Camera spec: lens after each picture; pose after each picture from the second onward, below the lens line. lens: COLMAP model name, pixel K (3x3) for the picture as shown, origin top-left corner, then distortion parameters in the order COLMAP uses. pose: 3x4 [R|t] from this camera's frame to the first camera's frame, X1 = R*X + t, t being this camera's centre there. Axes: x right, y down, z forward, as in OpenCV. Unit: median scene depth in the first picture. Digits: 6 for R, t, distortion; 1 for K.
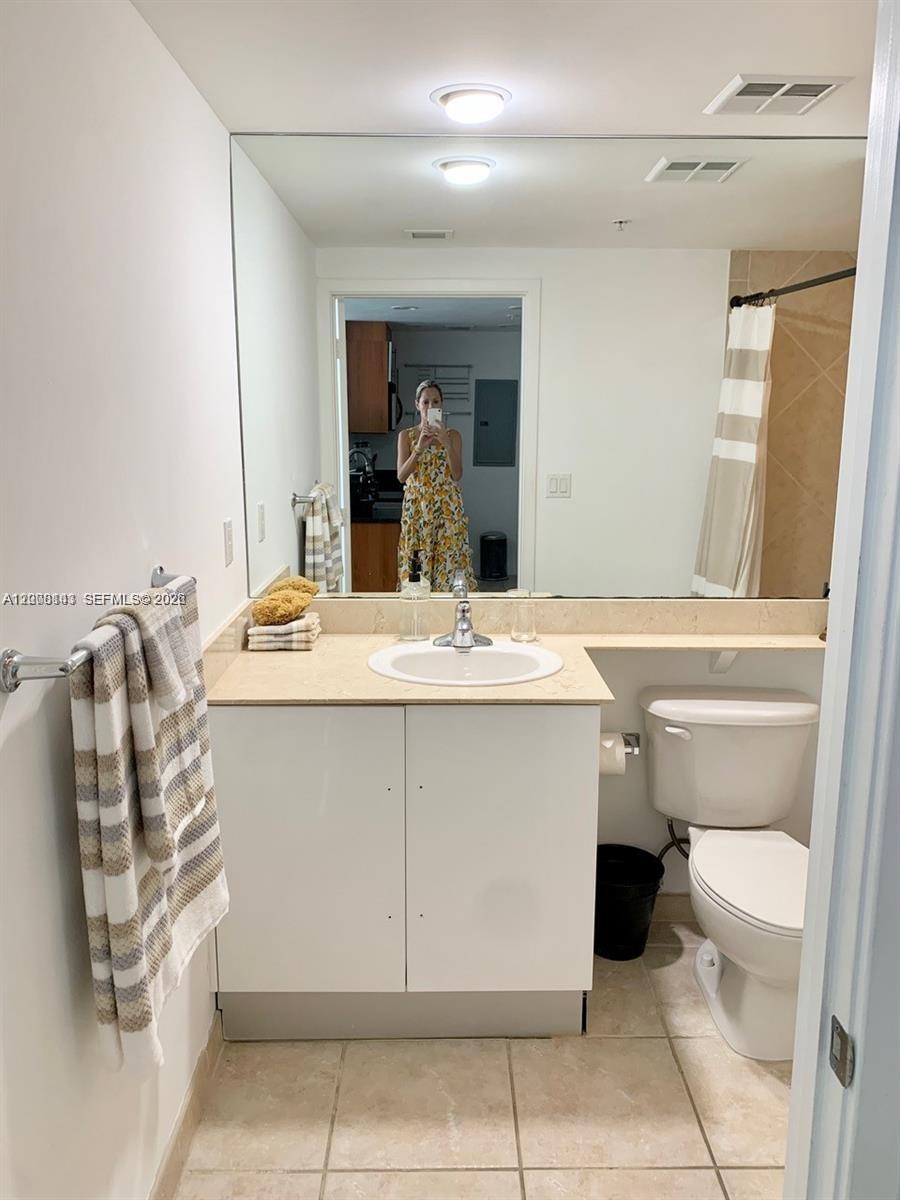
lens RADIAL K [[912.3, 0, 450.8], [0, 912.3, 601.8], [0, 0, 1]] dist [0.045661, -0.052986]
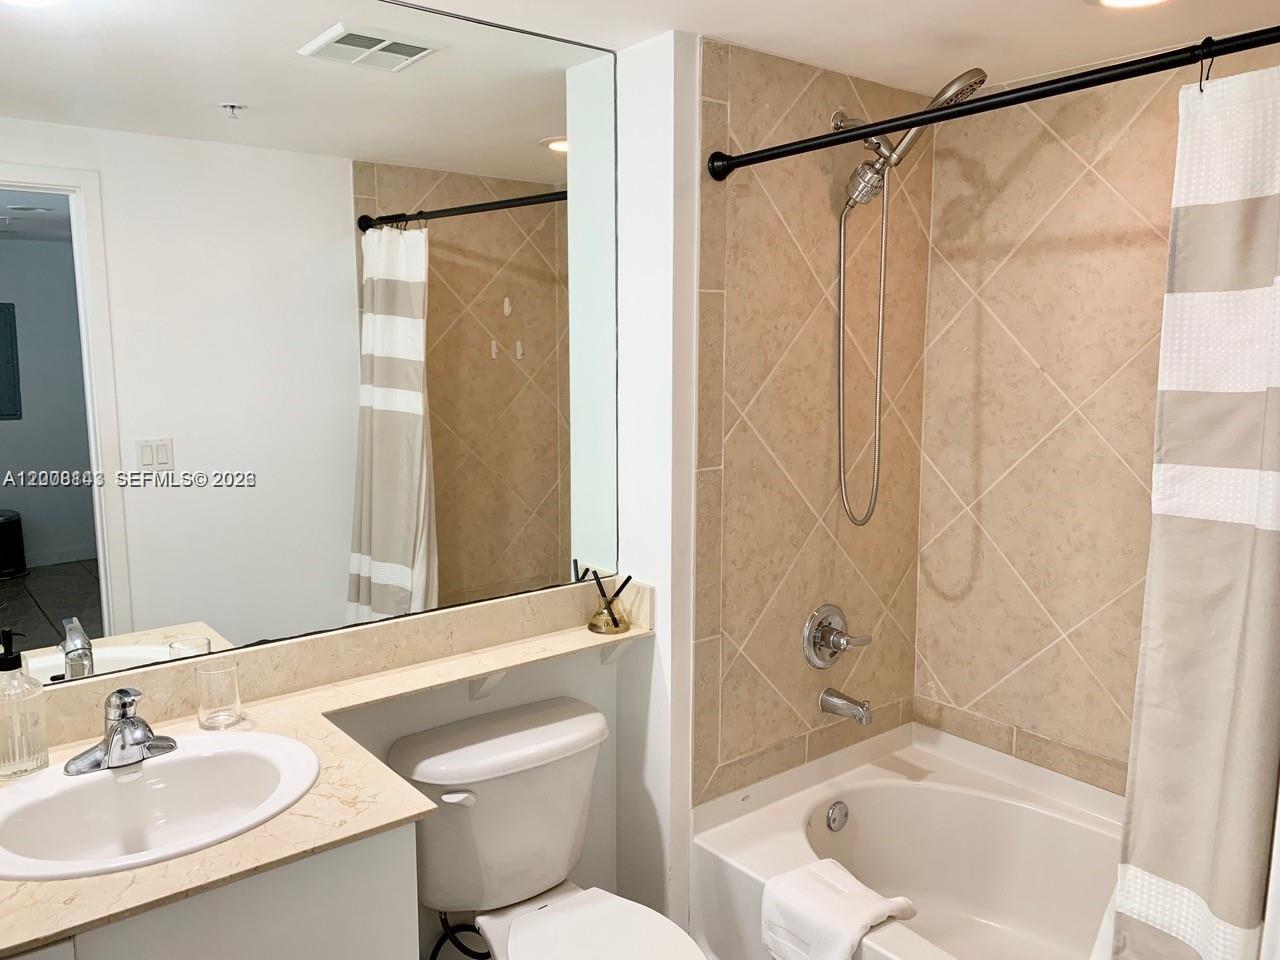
lens RADIAL K [[973.1, 0, 611.8], [0, 973.1, 472.4], [0, 0, 1]] dist [0.045661, -0.052986]
pose [[0.793710, -0.090530, 0.601522, -0.070389], [0.129818, 0.991291, -0.022103, -0.057253], [-0.594283, 0.095632, 0.798550, 0.194431]]
